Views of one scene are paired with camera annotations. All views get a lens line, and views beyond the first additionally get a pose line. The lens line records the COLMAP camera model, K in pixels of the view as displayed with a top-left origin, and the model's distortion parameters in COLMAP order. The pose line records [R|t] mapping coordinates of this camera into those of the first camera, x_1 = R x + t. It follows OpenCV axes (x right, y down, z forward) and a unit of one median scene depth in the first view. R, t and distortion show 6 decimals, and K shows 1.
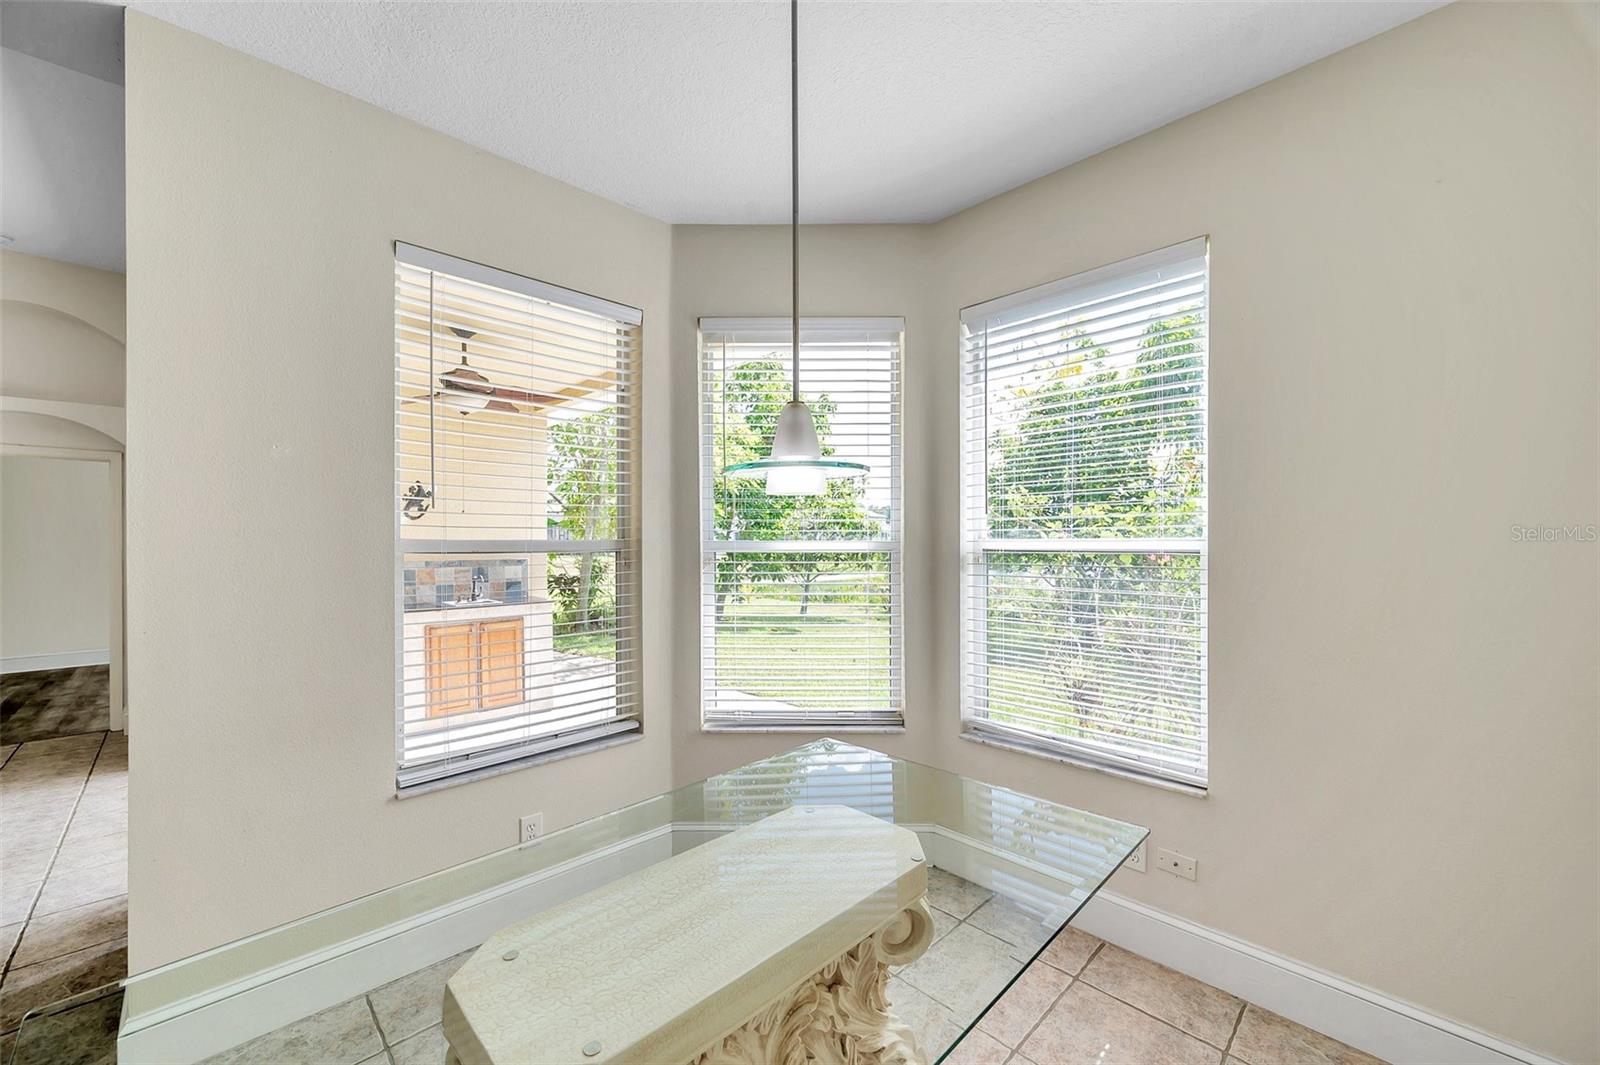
lens RADIAL K [[632.8, 0, 812.4], [0, 632.8, 535.4], [0, 0, 1]] dist [-0.000604, -0.000362]
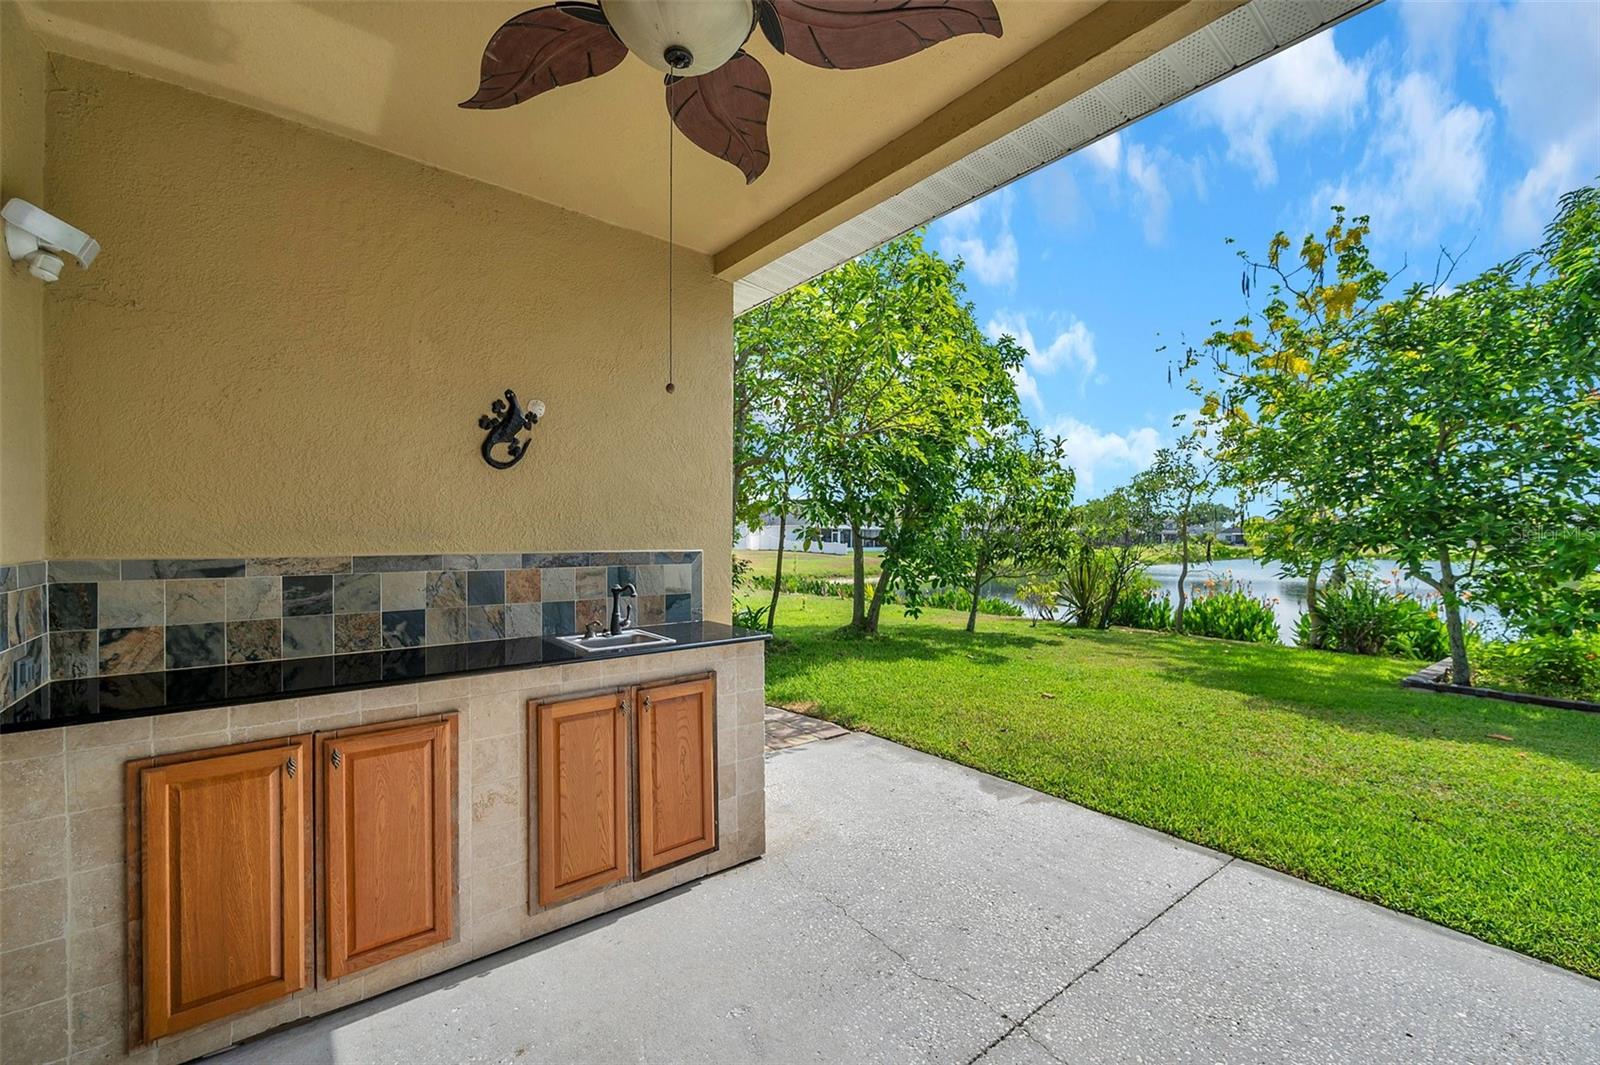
lens RADIAL K [[632.8, 0, 809.0], [0, 632.8, 540.4], [0, 0, 1]] dist [-0.000604, -0.000362]
pose [[0.994453, 0.004667, -0.105075, -0.670875], [-0.003395, 0.999919, 0.012283, 0.046206], [0.105123, -0.011858, 0.994388, 1.056956]]
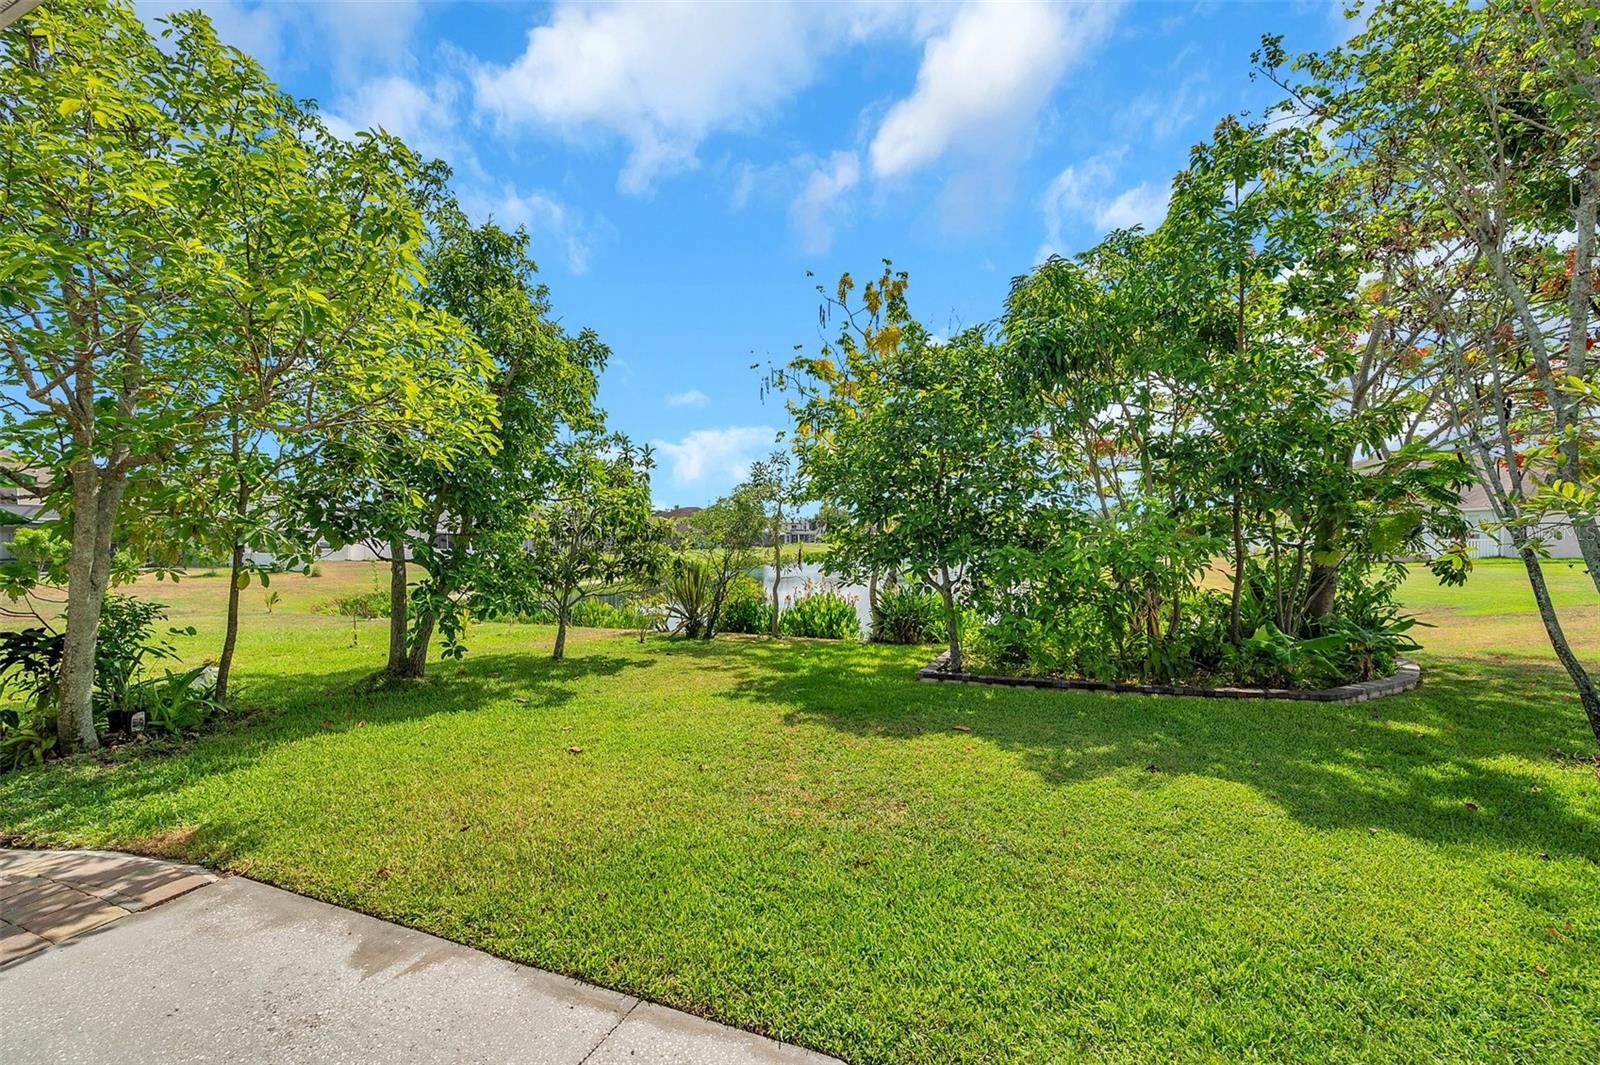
lens RADIAL K [[632.8, 0, 796.5], [0, 632.8, 552.0], [0, 0, 1]] dist [-0.000604, -0.000362]
pose [[0.922609, -0.016622, 0.385377, -0.196611], [0.006260, 0.999585, 0.028127, -0.024350], [-0.385685, -0.023538, 0.922330, 1.342009]]
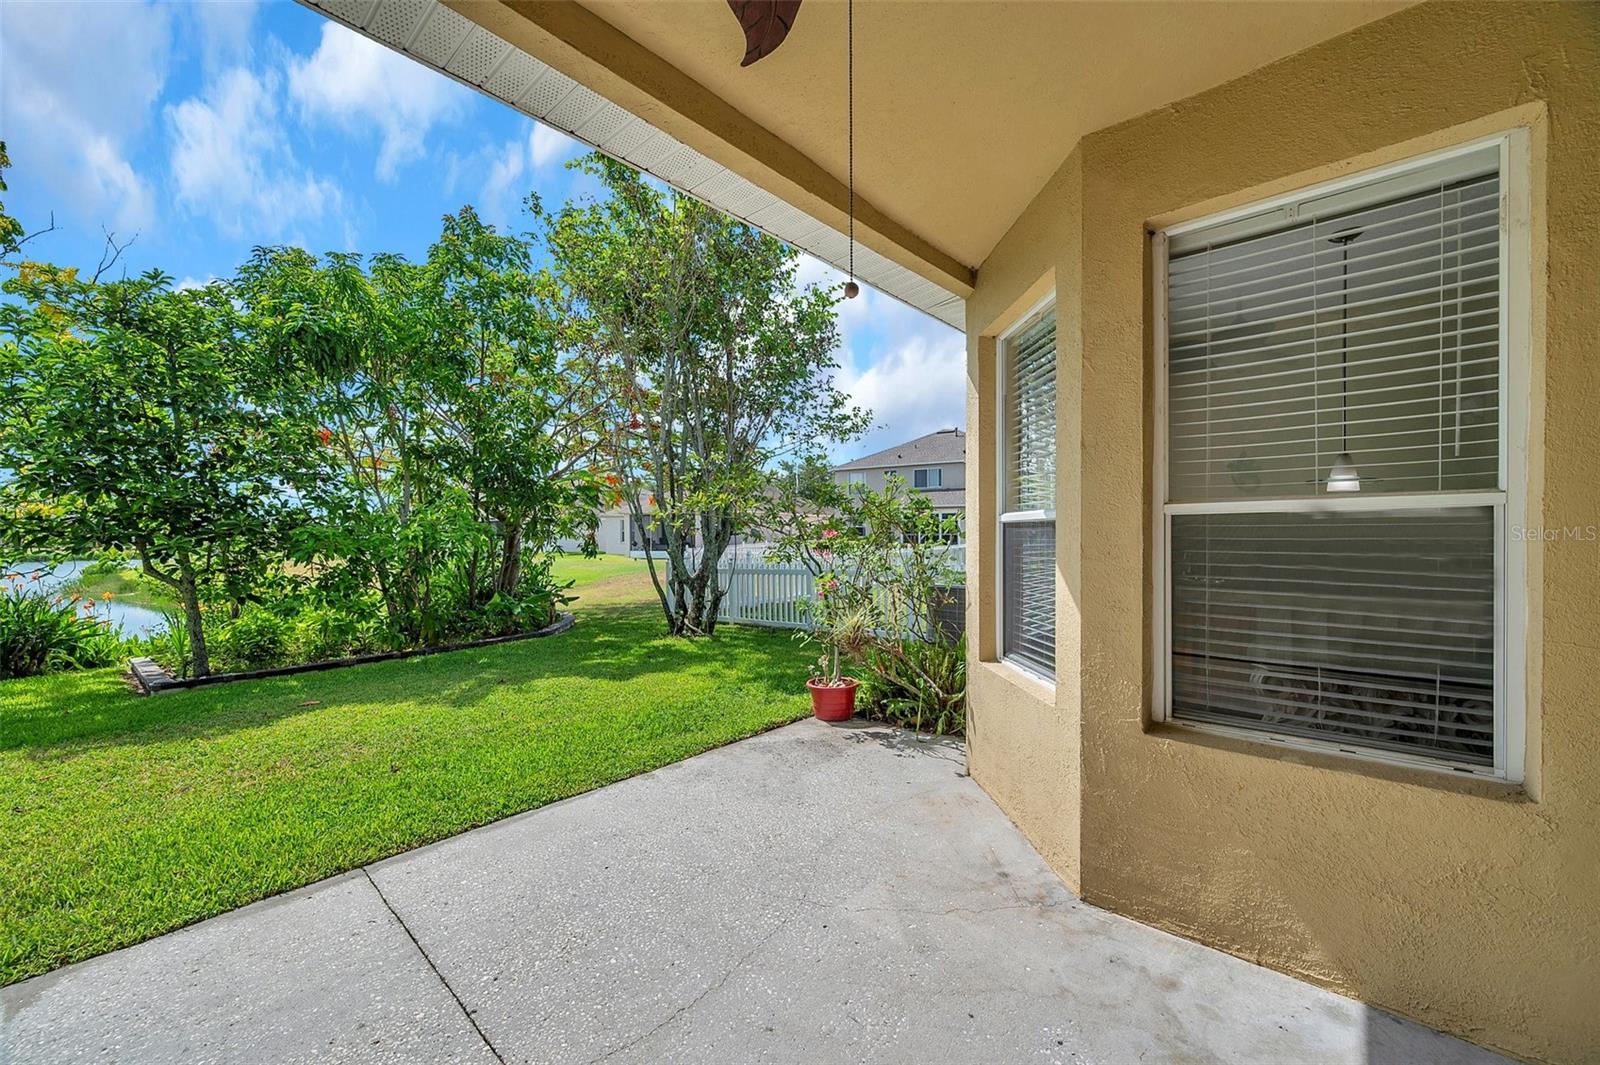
lens RADIAL K [[632.8, 0, 800.9], [0, 632.8, 526.2], [0, 0, 1]] dist [-0.000604, -0.000362]
pose [[-0.052410, 0.014080, 0.998526, -1.115885], [-0.004071, 0.999889, -0.014313, 0.051587], [-0.998617, -0.004815, -0.052347, 1.519155]]
